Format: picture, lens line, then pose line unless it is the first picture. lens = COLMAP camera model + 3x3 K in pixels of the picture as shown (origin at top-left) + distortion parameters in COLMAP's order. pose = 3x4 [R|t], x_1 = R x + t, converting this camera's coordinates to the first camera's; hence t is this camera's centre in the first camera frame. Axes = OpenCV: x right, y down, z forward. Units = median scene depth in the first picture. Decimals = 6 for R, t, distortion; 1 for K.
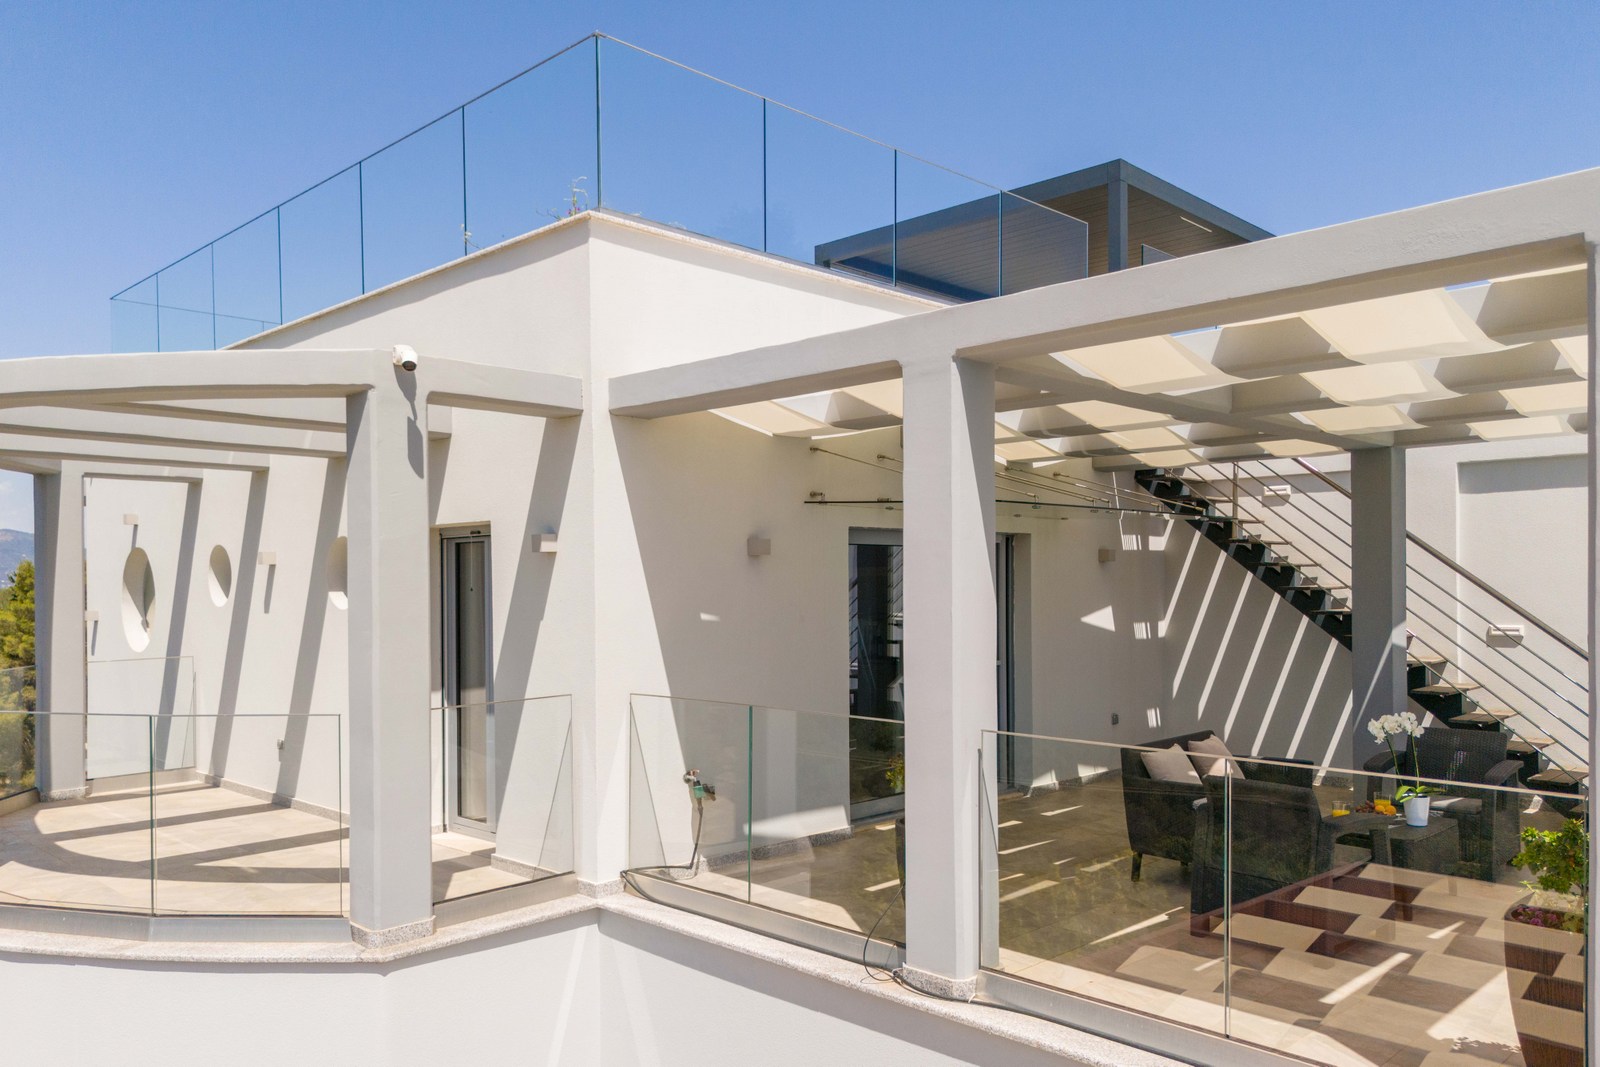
lens RADIAL K [[1181.6, 0, 807.1], [0, 1181.6, 598.4], [0, 0, 1]] dist [0.072138, -0.078701]
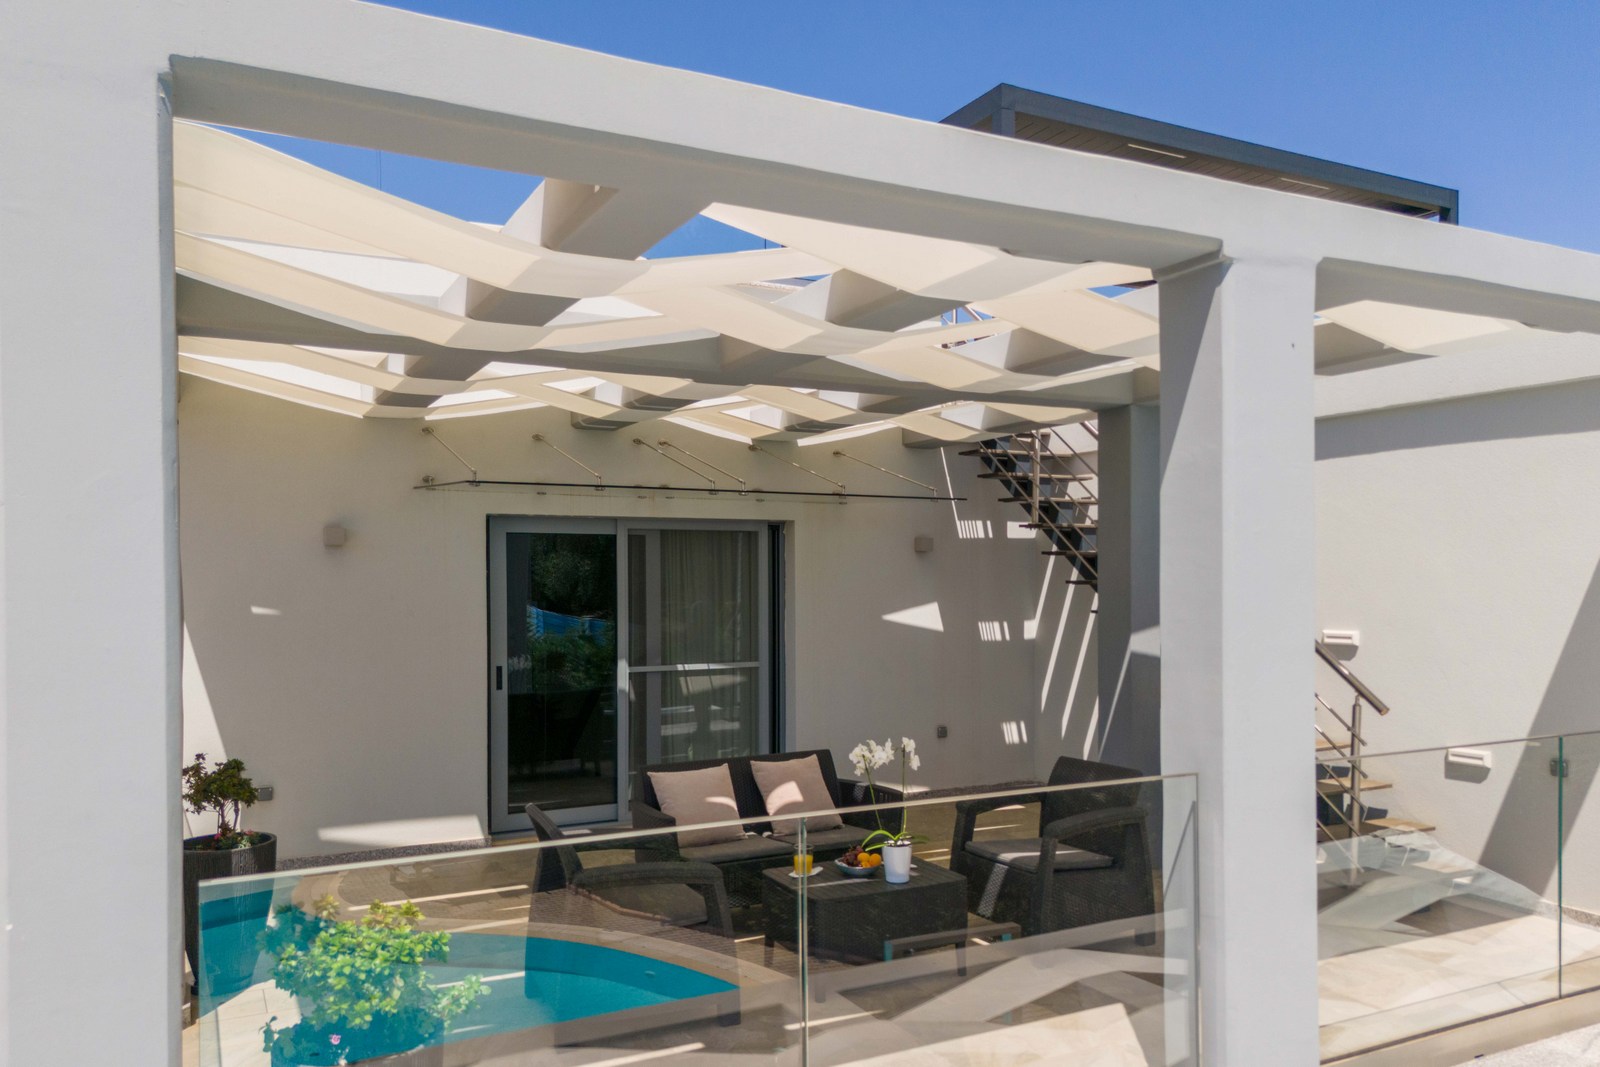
lens RADIAL K [[1181.6, 0, 807.1], [0, 1181.6, 598.4], [0, 0, 1]] dist [0.072138, -0.078701]
pose [[0.953122, 0.005840, -0.302531, 0.430309], [-0.004453, 0.999976, 0.005273, -0.000626], [0.302554, -0.003678, 0.953125, 0.148077]]
